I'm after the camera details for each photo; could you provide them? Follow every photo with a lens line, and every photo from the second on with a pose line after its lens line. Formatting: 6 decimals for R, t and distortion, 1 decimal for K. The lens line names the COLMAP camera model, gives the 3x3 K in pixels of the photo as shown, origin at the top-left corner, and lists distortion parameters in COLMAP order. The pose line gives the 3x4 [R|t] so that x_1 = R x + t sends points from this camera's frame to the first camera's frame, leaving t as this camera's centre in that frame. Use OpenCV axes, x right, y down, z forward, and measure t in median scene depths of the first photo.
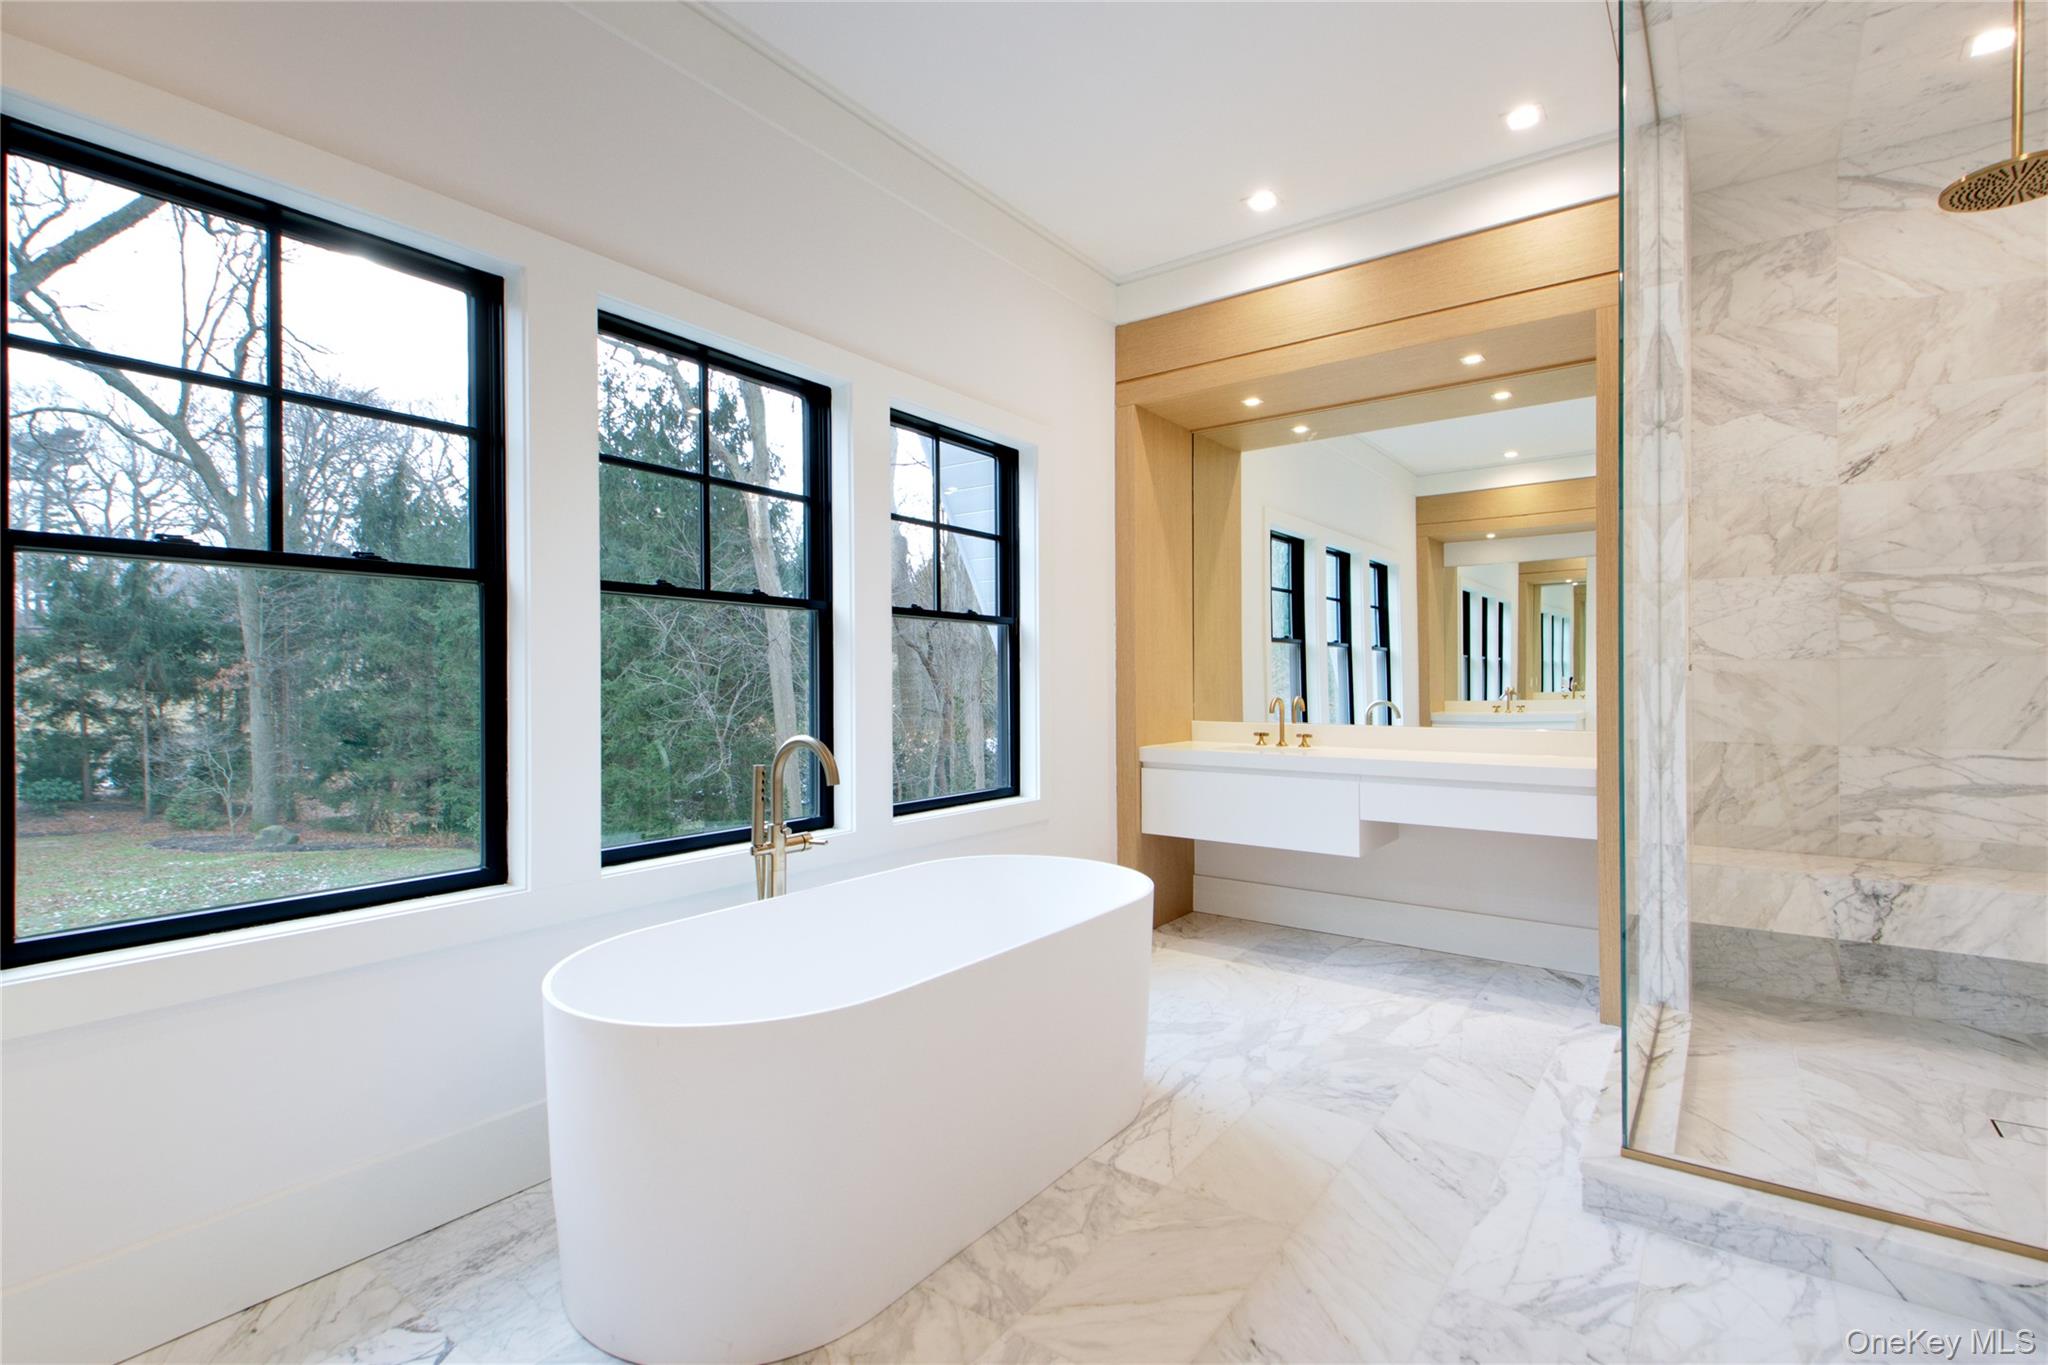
lens RADIAL K [[968.5, 0, 1025.1], [0, 968.5, 674.6], [0, 0, 1]] dist [0.042203, -0.024665]
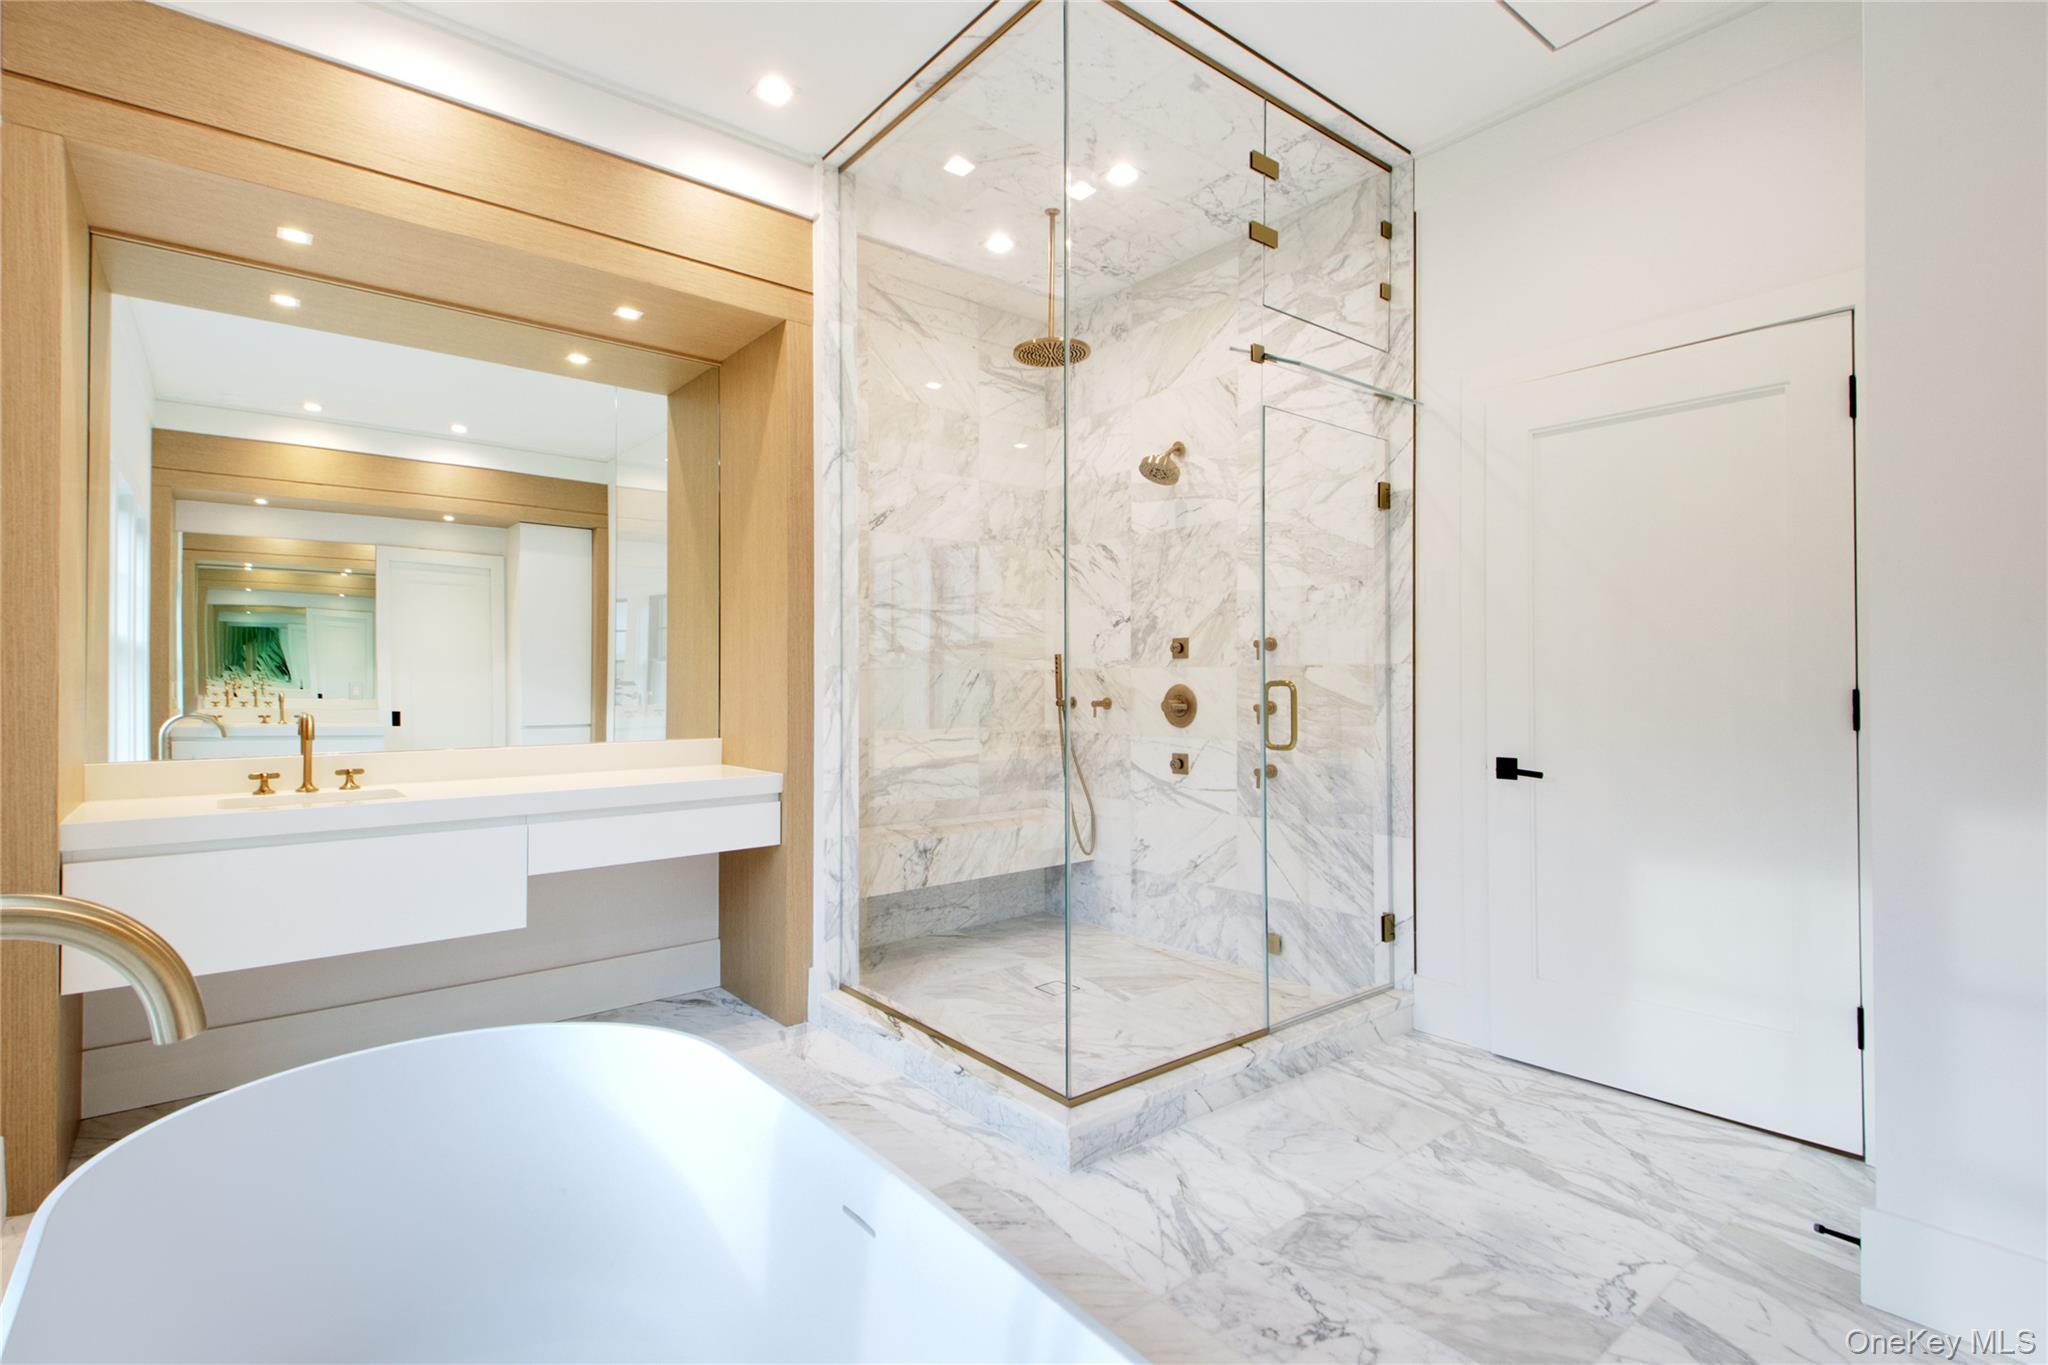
lens RADIAL K [[969.7, 0, 1039.0], [0, 969.7, 673.2], [0, 0, 1]] dist [0.064415, -0.038133]
pose [[0.247837, 0.009665, 0.968753, -0.340498], [-0.002607, 0.999953, -0.009309, 0.000211], [-0.968798, -0.000218, 0.247851, 0.515108]]
